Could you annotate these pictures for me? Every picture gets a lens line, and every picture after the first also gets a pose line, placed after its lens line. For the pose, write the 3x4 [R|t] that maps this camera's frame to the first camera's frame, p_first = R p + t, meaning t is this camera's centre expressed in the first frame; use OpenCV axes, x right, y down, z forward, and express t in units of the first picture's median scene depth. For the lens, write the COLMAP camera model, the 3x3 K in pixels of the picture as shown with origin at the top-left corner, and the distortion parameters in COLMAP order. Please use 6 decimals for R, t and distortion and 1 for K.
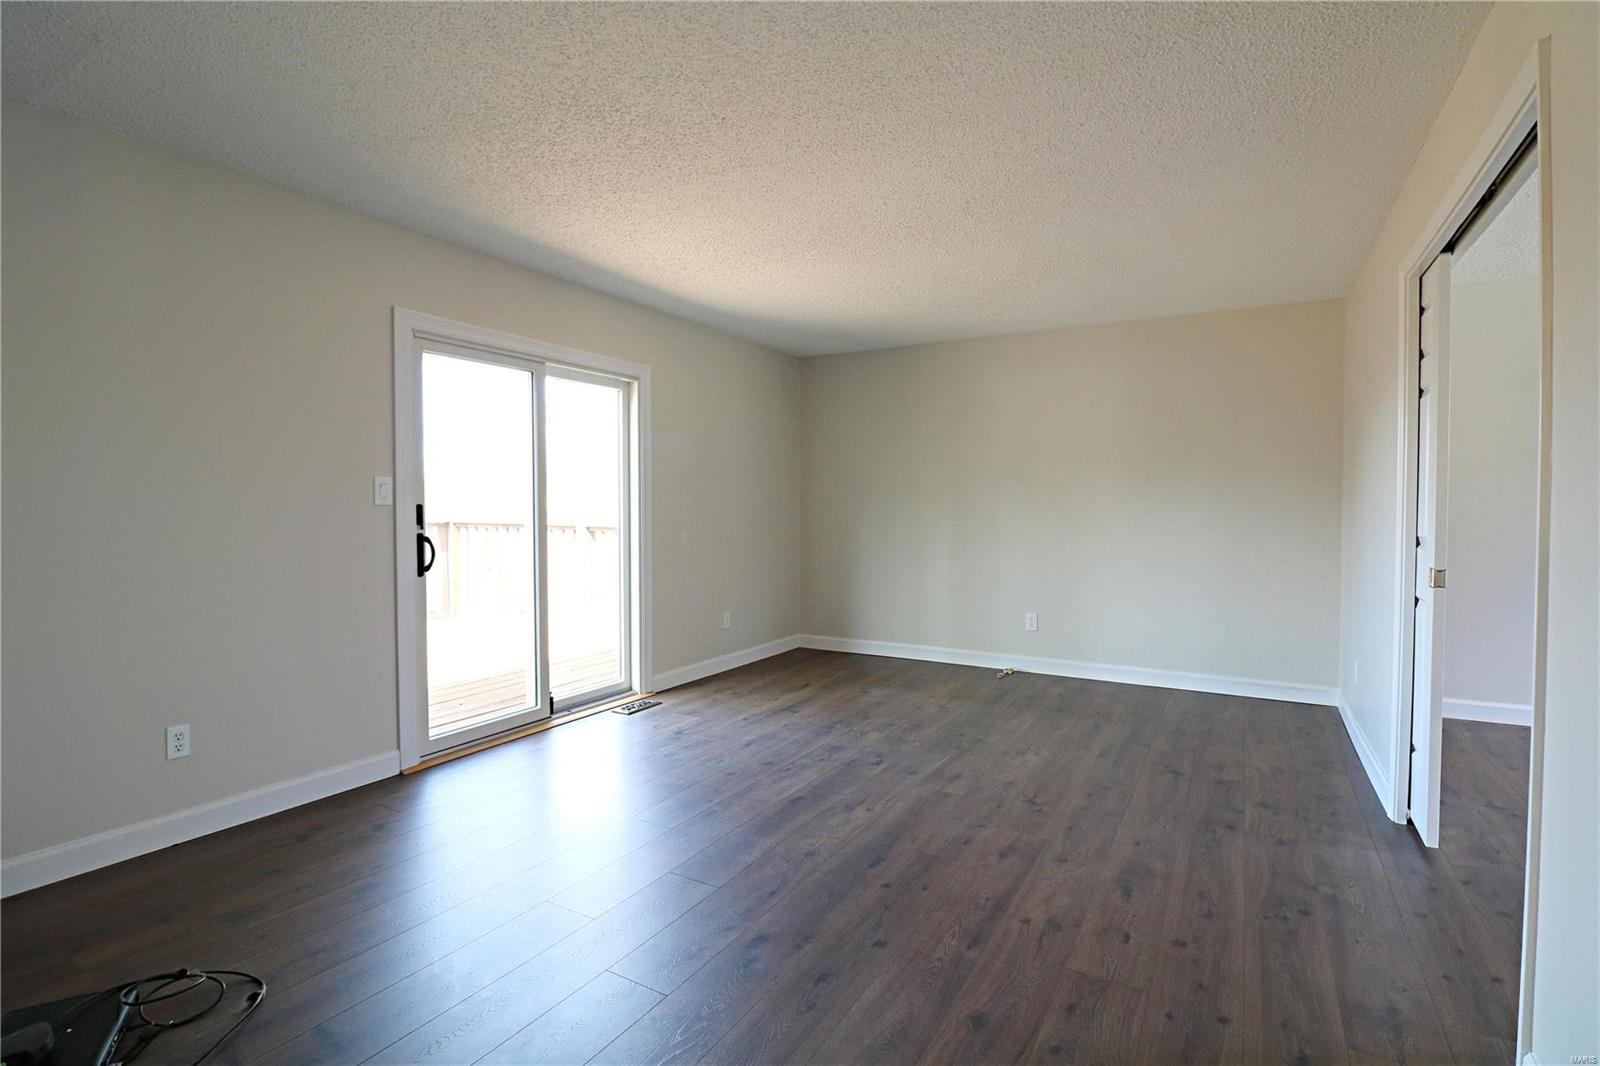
lens RADIAL K [[751.0, 0, 802.1], [0, 751.0, 527.6], [0, 0, 1]] dist [-0.005009, -0.009107]
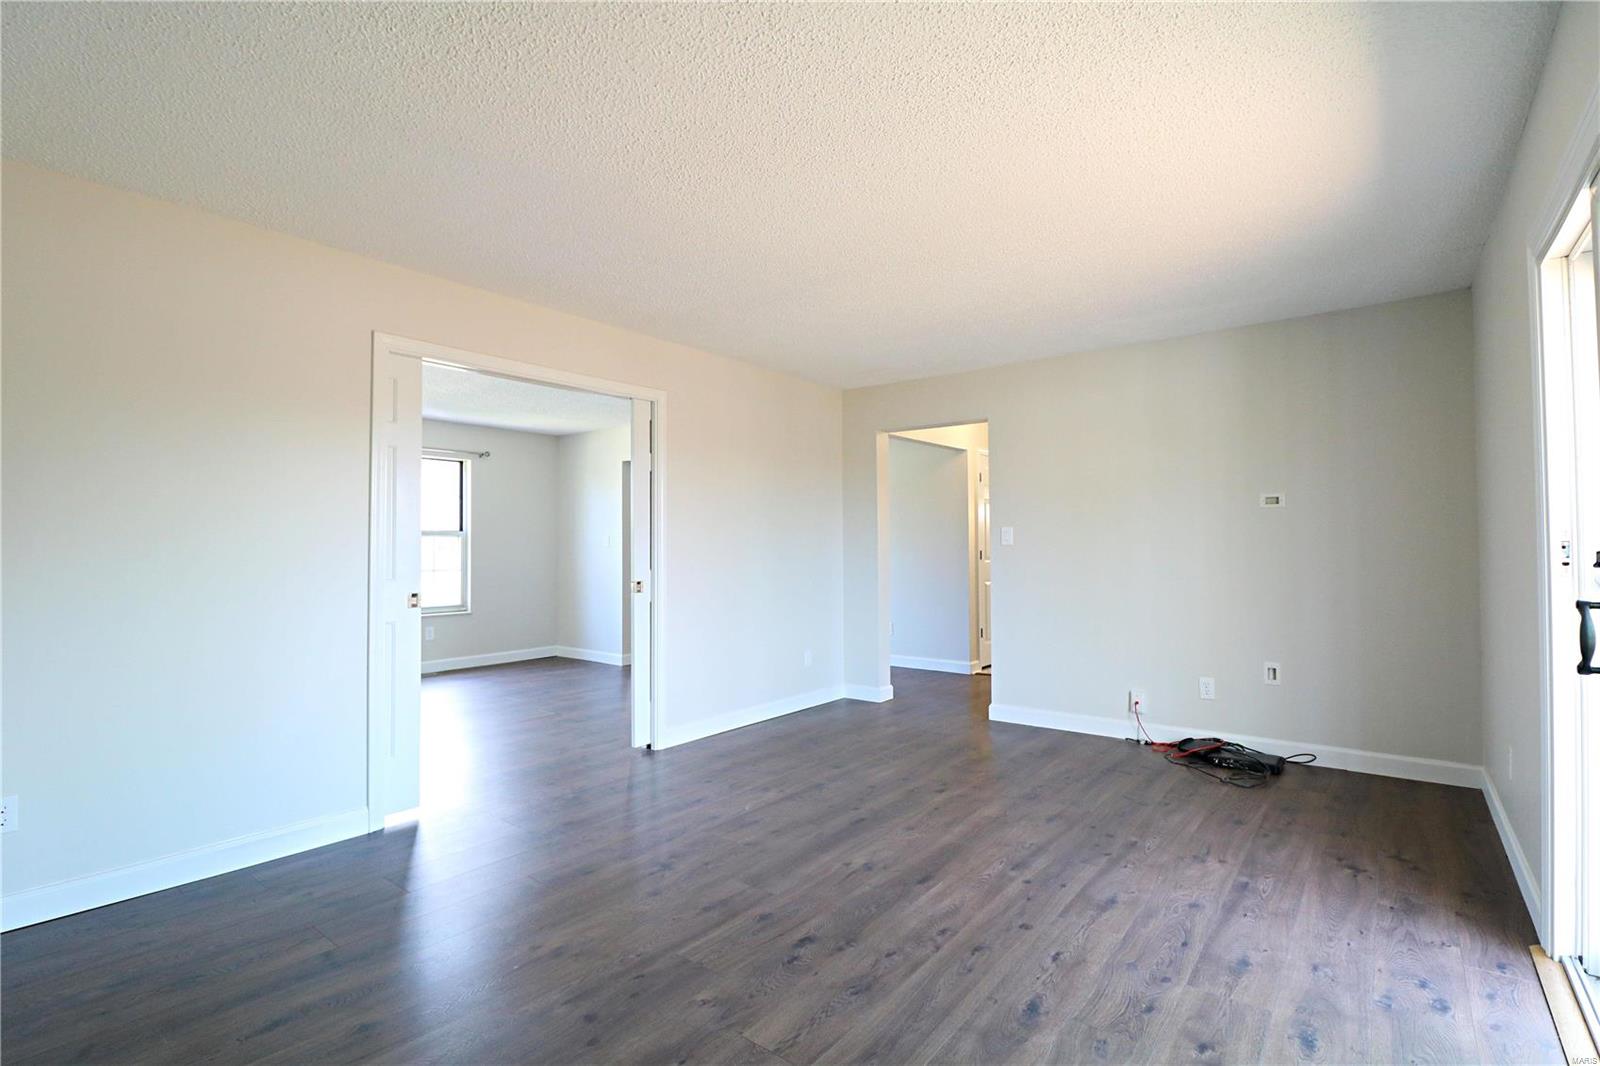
lens RADIAL K [[751.0, 0, 799.2], [0, 751.0, 530.2], [0, 0, 1]] dist [-0.005009, -0.009107]
pose [[-0.990245, 0.007784, 0.139122, 0.014531], [0.008612, 0.999949, 0.005355, -0.050012], [-0.139073, 0.006501, -0.990261, 1.929846]]
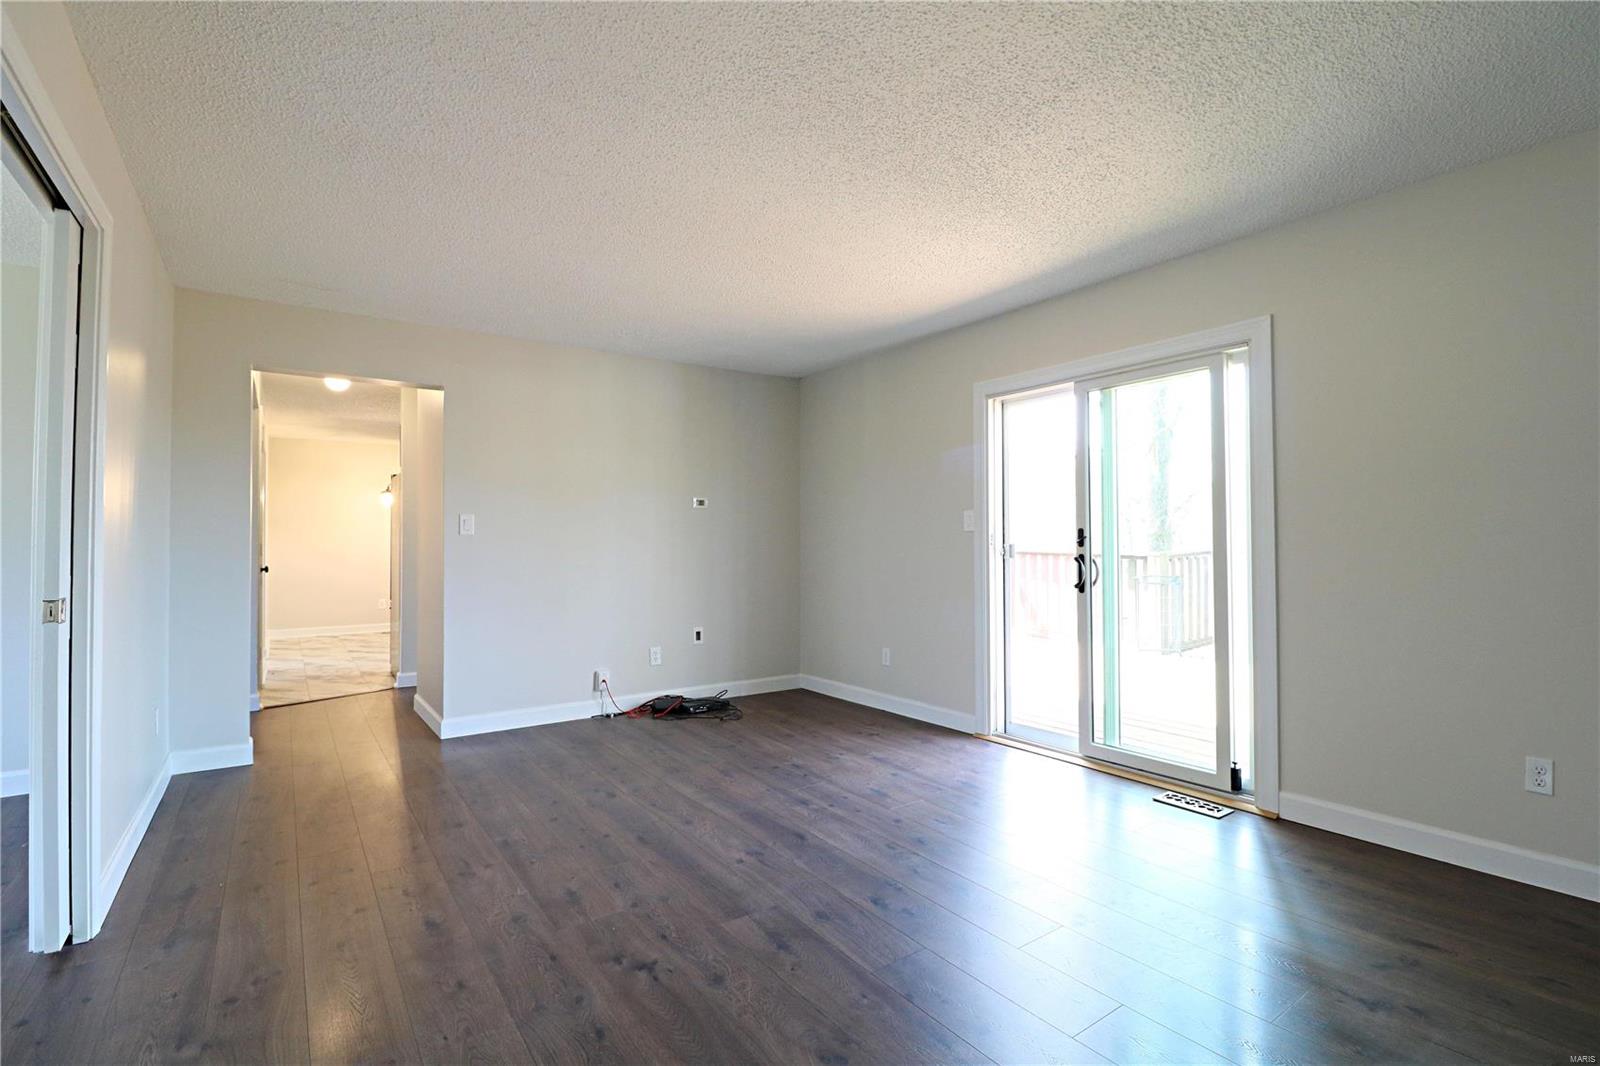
lens RADIAL K [[751.0, 0, 831.8], [0, 751.0, 536.1], [0, 0, 1]] dist [-0.005009, -0.009107]
pose [[-0.395441, -0.006883, -0.918465, 0.872274], [-0.021344, 0.999771, 0.001697, -0.018903], [0.918243, 0.020275, -0.395498, 1.441297]]
